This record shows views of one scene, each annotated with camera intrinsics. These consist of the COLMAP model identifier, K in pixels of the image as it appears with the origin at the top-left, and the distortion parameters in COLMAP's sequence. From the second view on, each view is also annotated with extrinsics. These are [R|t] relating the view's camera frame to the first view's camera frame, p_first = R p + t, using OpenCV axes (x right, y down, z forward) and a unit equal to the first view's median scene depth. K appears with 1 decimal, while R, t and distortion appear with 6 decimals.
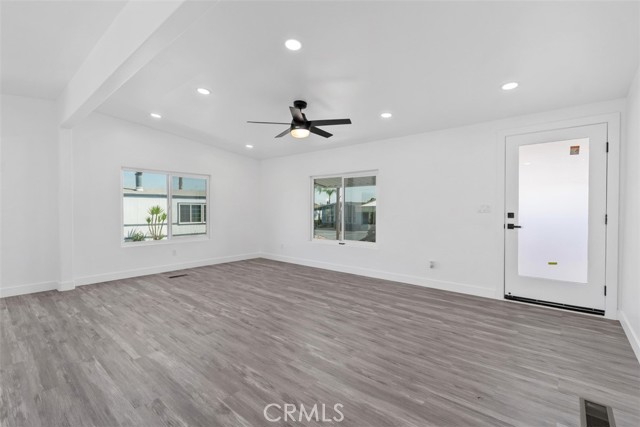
lens RADIAL K [[291.5, 0, 321.2], [0, 291.5, 213.0], [0, 0, 1]] dist [-0.002293, 0.000287]
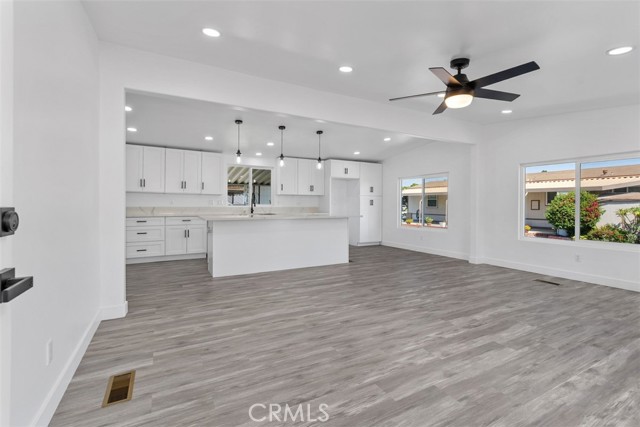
lens RADIAL K [[293.7, 0, 320.0], [0, 293.7, 205.5], [0, 0, 1]] dist [0.001916, -0.000088]
pose [[-0.362954, 0.000185, -0.931807, 0.903331], [-0.019389, 0.999782, 0.007751, -0.005023], [0.931605, 0.020880, -0.362872, 1.105705]]
